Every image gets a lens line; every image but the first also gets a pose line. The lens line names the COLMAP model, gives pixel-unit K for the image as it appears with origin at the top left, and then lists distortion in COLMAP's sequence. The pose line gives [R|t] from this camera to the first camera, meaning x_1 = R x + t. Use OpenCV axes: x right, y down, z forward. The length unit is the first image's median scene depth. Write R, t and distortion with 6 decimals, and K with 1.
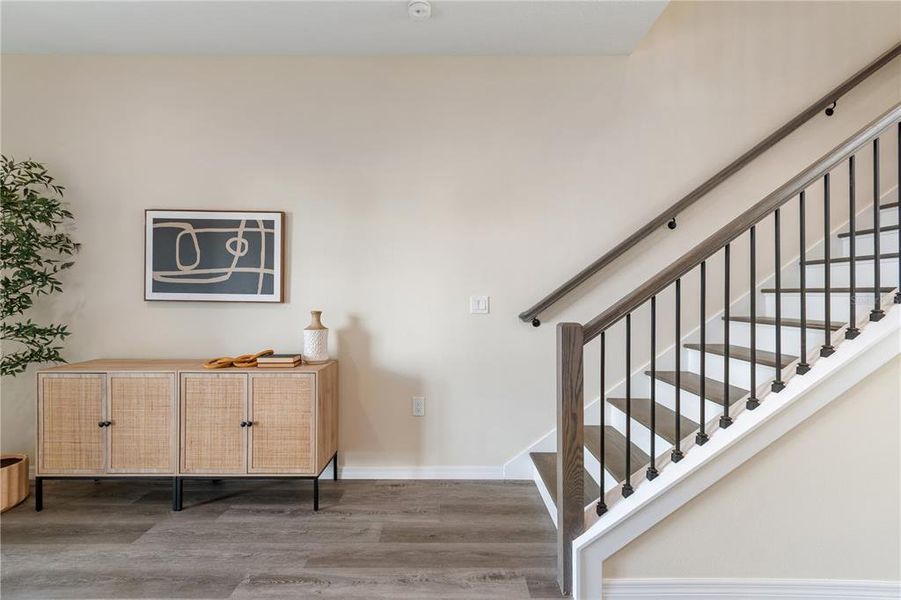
lens RADIAL K [[405.9, 0, 435.7], [0, 405.9, 296.8], [0, 0, 1]] dist [0.000509, -0.000031]
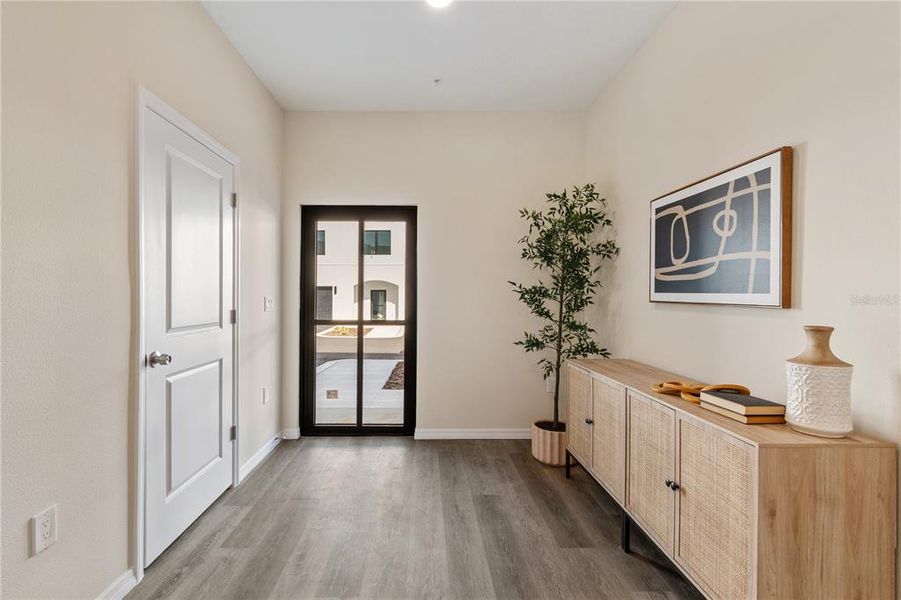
lens RADIAL K [[405.9, 0, 435.7], [0, 405.9, 296.8], [0, 0, 1]] dist [0.000509, -0.000031]
pose [[0.041460, -0.003649, -0.999134, 0.167540], [-0.000546, 0.999993, -0.003675, 0.001558], [0.999140, 0.000698, 0.041458, 0.491430]]
